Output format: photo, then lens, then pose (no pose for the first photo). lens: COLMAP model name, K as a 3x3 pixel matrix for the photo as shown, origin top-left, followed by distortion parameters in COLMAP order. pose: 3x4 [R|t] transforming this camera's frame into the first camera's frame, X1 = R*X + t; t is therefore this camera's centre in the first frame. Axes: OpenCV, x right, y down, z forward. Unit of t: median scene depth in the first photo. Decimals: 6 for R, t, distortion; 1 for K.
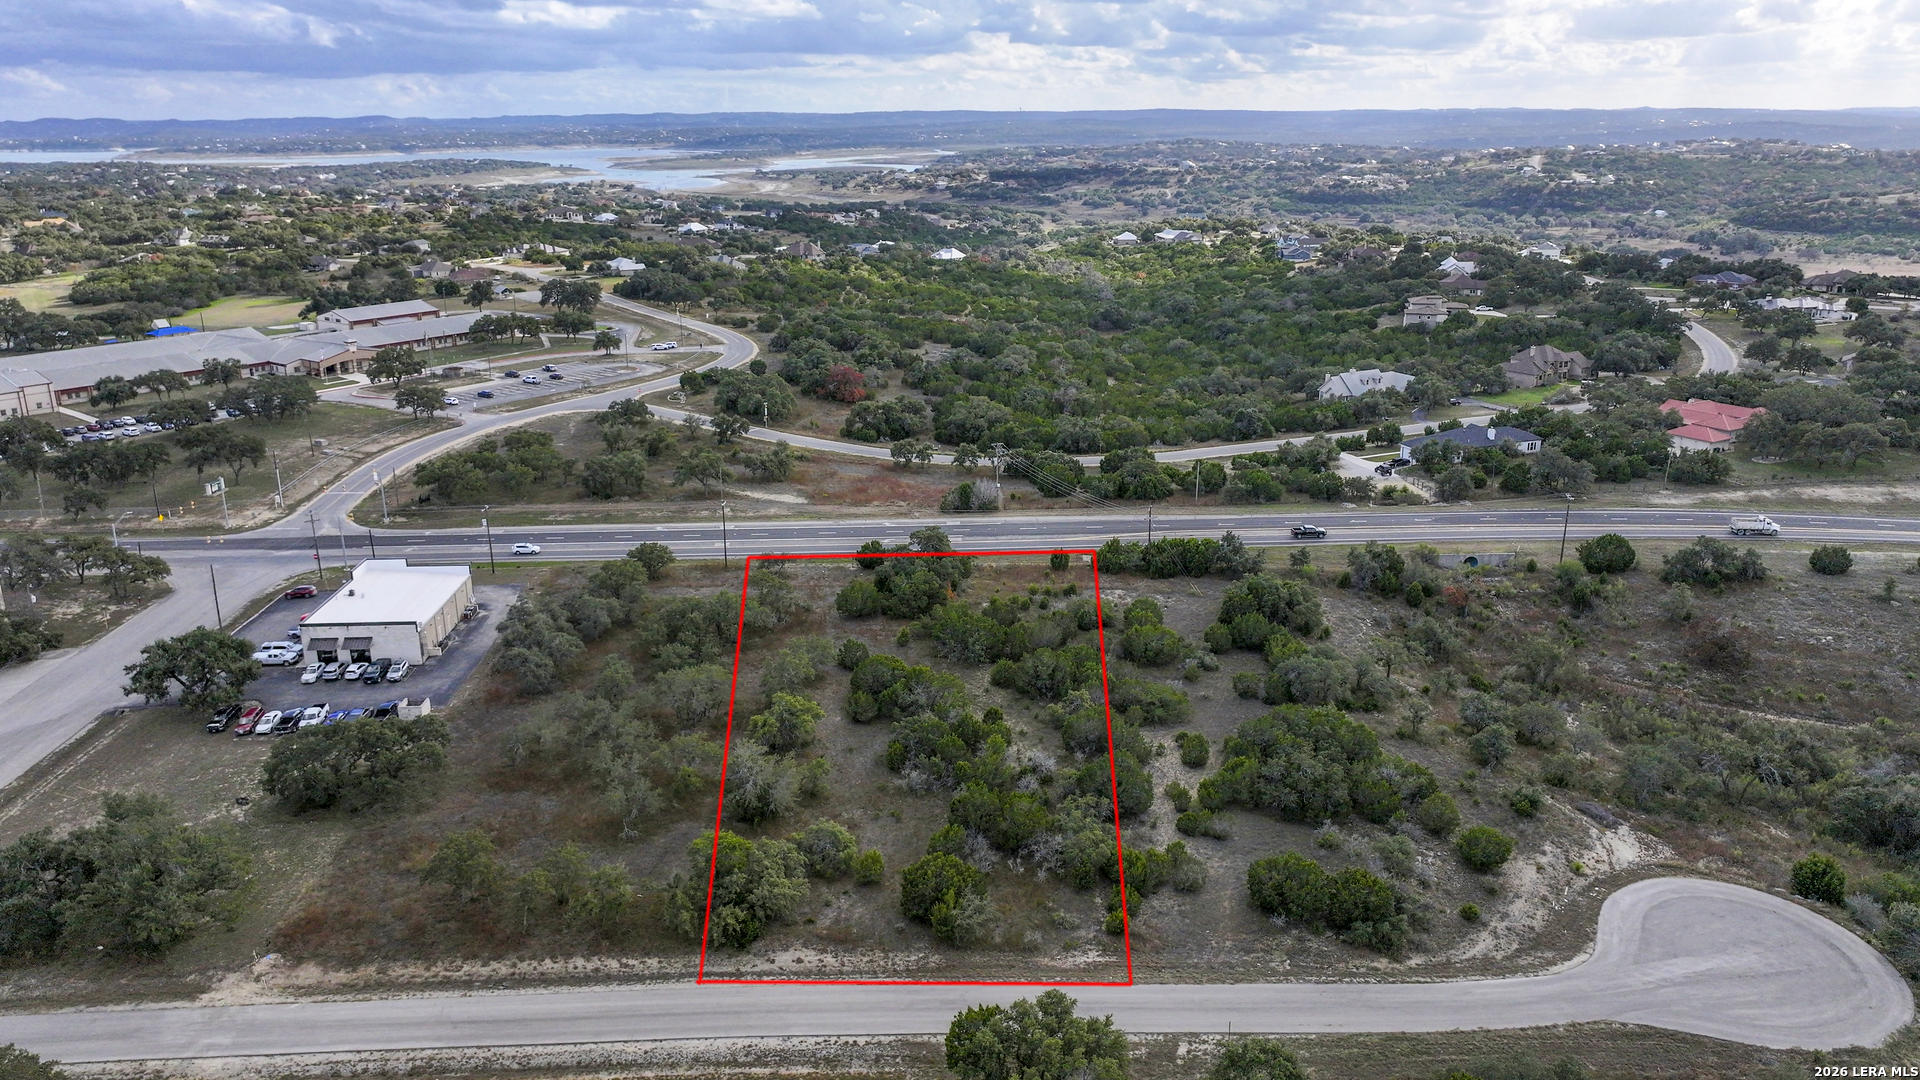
lens RADIAL K [[1365.4, 0, 970.0], [0, 1365.4, 532.4], [0, 0, 1]] dist [0.004073, -0.003309]
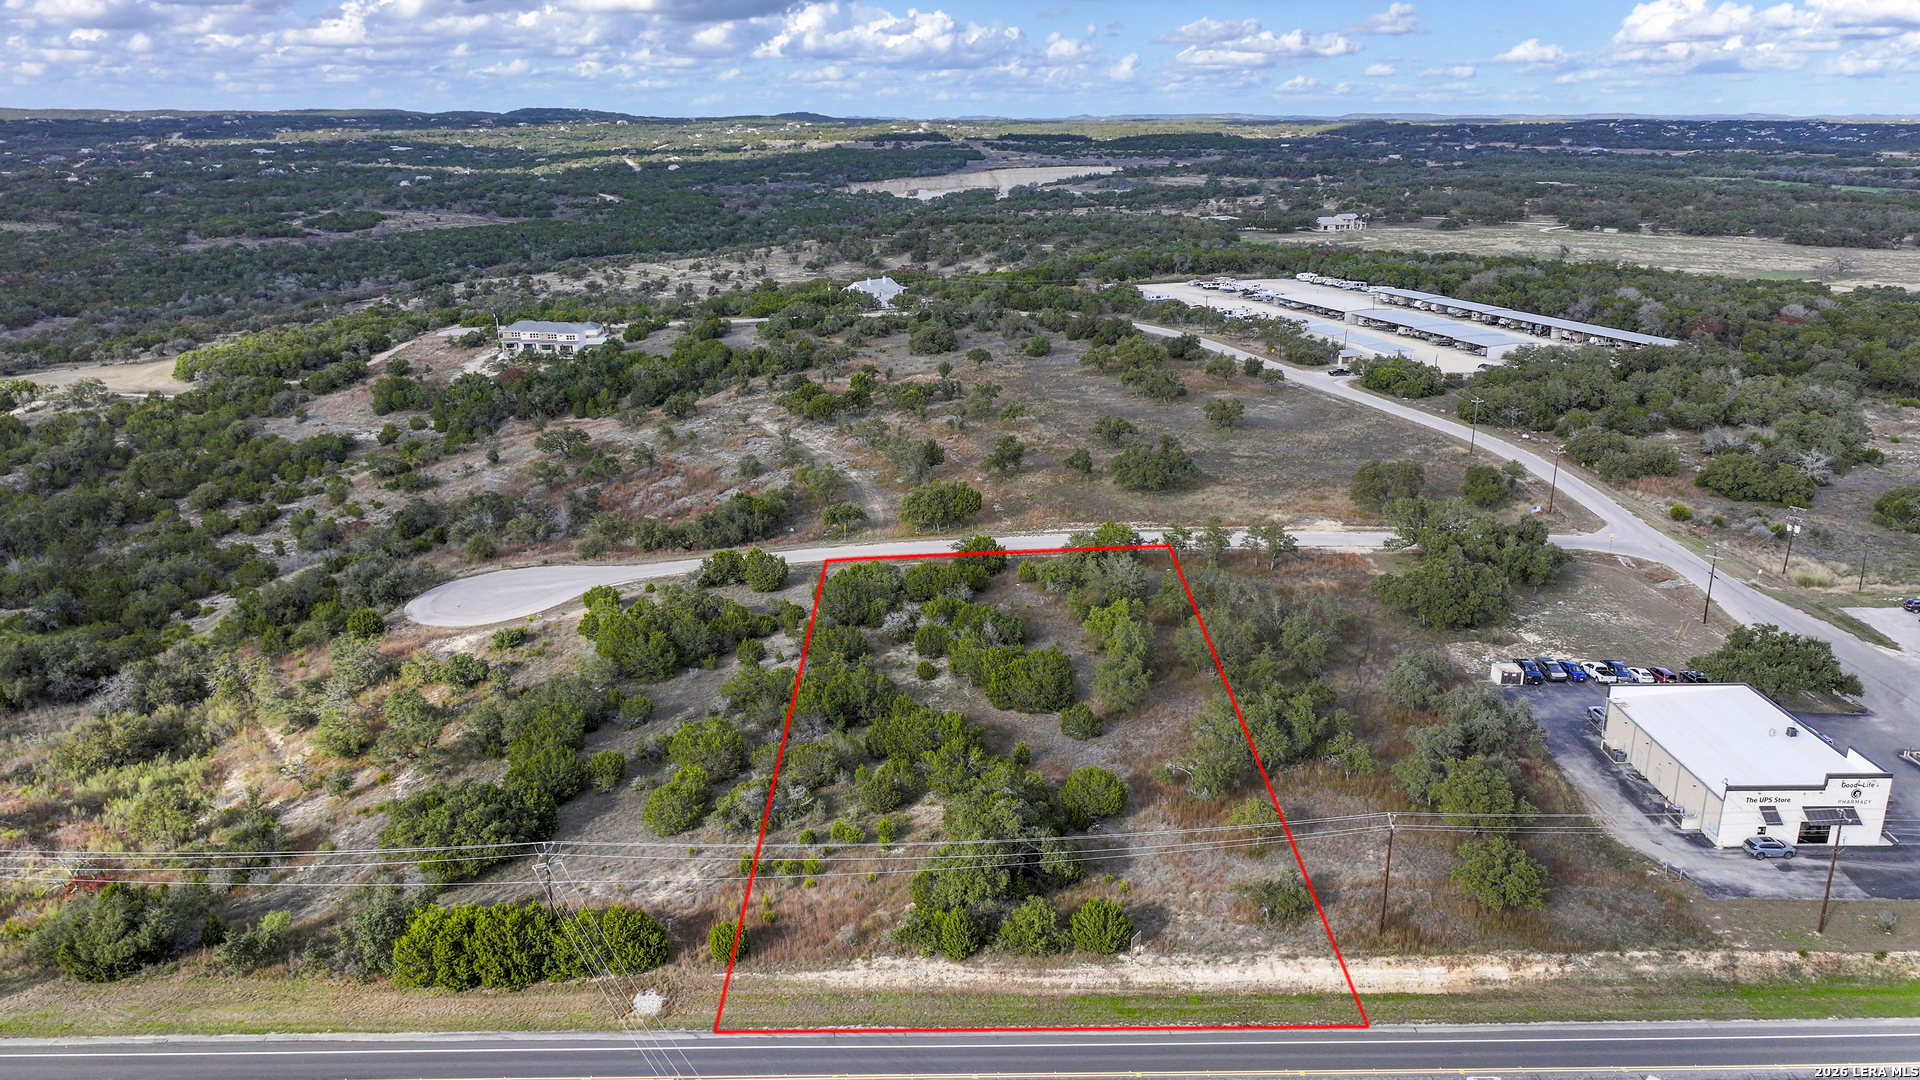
lens RADIAL K [[1365.4, 0, 961.8], [0, 1365.4, 543.6], [0, 0, 1]] dist [0.004073, -0.003309]
pose [[-0.999005, -0.008504, 0.043783, -0.032991], [0.017652, 0.826118, 0.563221, -0.336985], [-0.040960, 0.563433, -0.825146, 1.167762]]
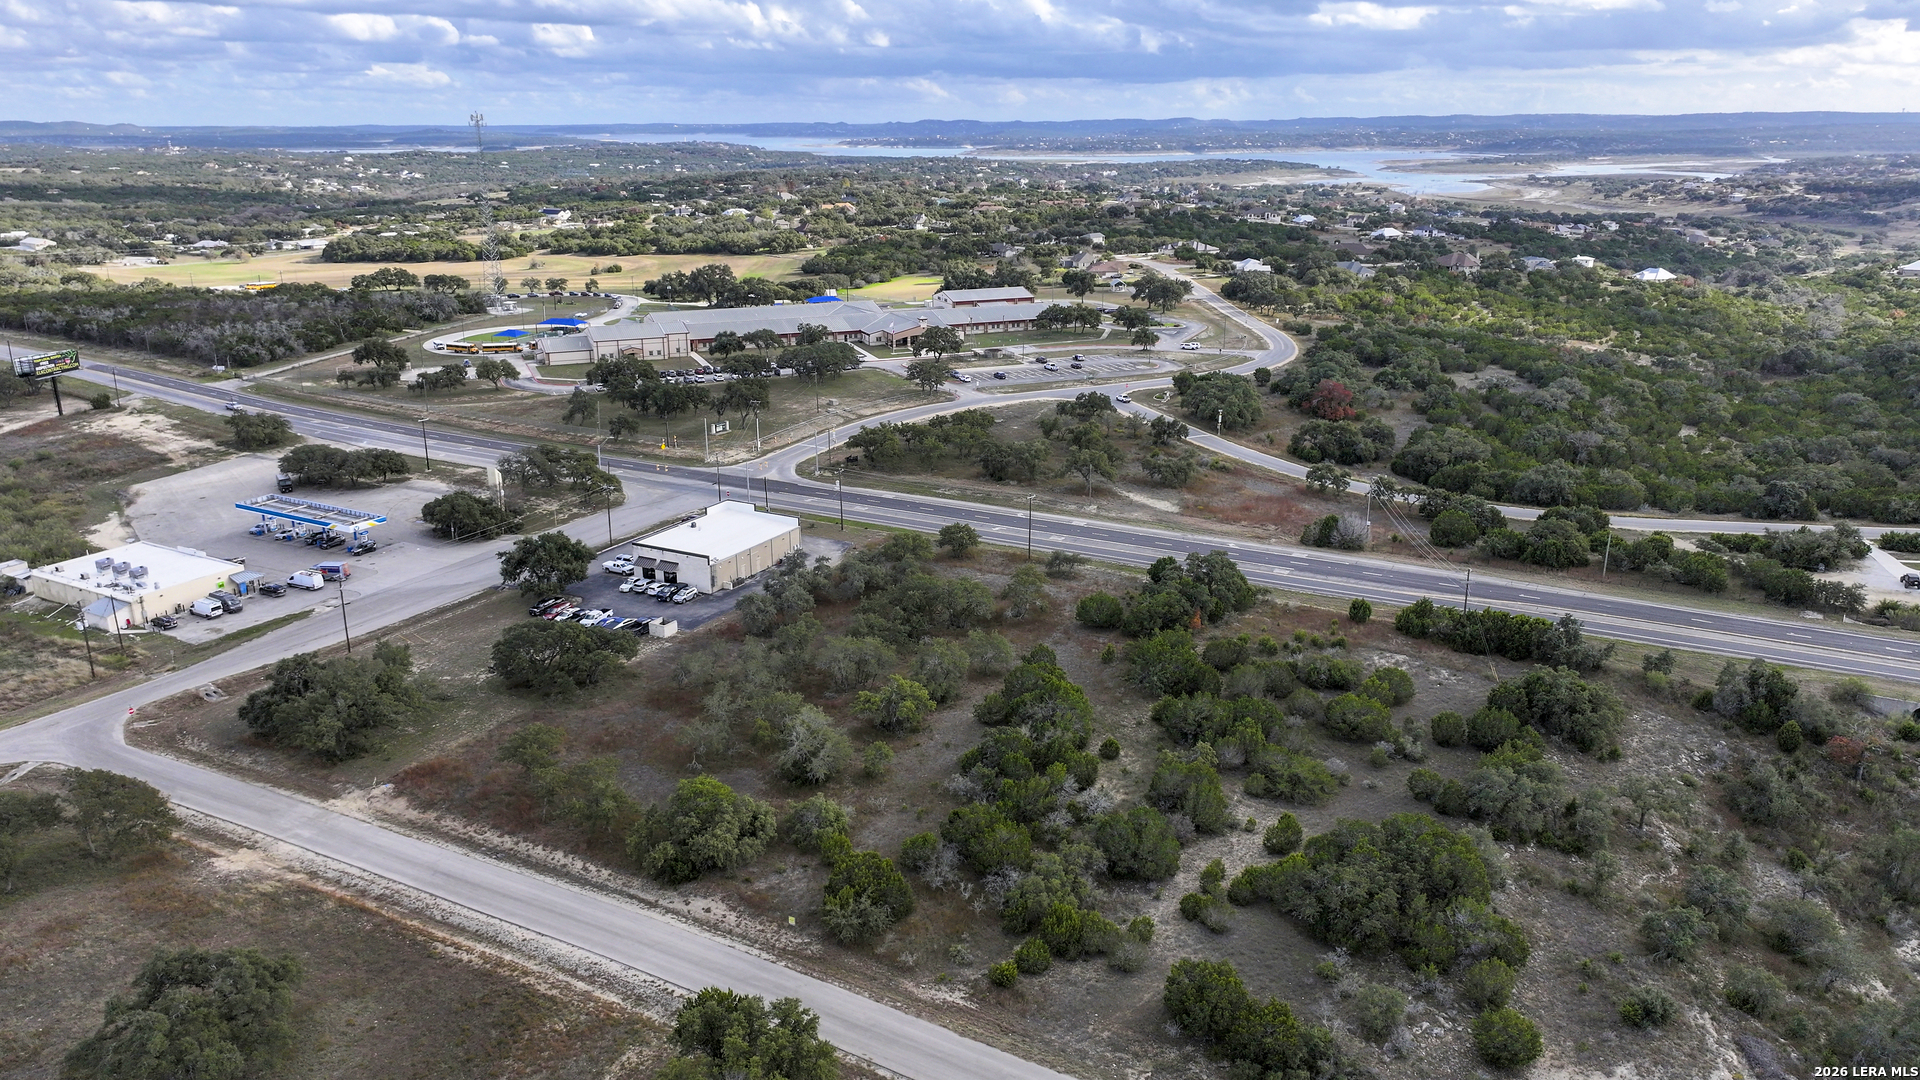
lens RADIAL K [[1365.4, 0, 971.8], [0, 1365.4, 541.9], [0, 0, 1]] dist [0.004073, -0.003309]
pose [[0.853949, 0.155151, -0.496688, 0.252109], [-0.152645, 0.987213, 0.045936, -0.023830], [0.497463, 0.036590, 0.866713, 0.079179]]
